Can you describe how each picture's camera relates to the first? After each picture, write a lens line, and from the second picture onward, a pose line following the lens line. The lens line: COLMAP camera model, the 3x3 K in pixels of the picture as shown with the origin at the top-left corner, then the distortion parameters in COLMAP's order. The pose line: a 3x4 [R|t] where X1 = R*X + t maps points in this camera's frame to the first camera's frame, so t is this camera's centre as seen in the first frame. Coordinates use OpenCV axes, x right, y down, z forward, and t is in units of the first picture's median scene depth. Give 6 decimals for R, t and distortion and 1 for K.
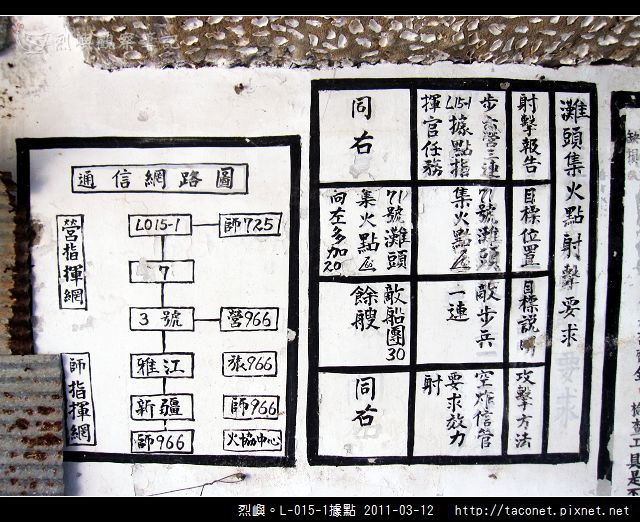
lens RADIAL K [[736.1, 0, 320.0], [0, 736.1, 262.2], [0, 0, 1]] dist [-0.062298, 0.000000]
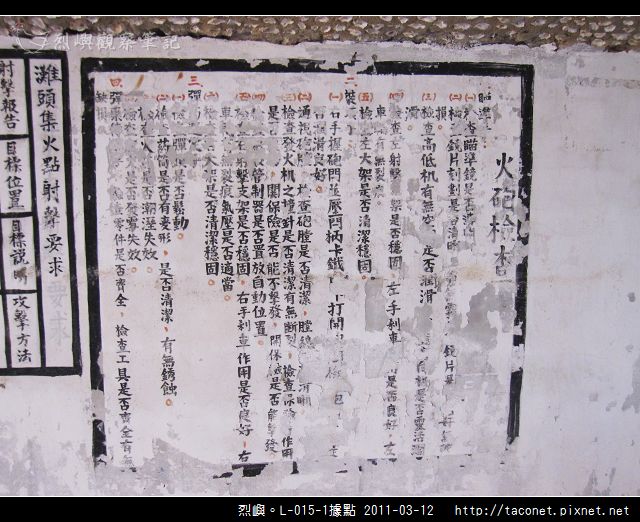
lens RADIAL K [[736.1, 0, 319.9], [0, 736.1, 260.0], [0, 0, 1]] dist [-0.062298, 0.000000]
pose [[0.999339, 0.001581, 0.036322, 0.735375], [-0.003550, 0.998523, 0.054214, 0.023810], [-0.036183, -0.054307, 0.997869, -0.194019]]
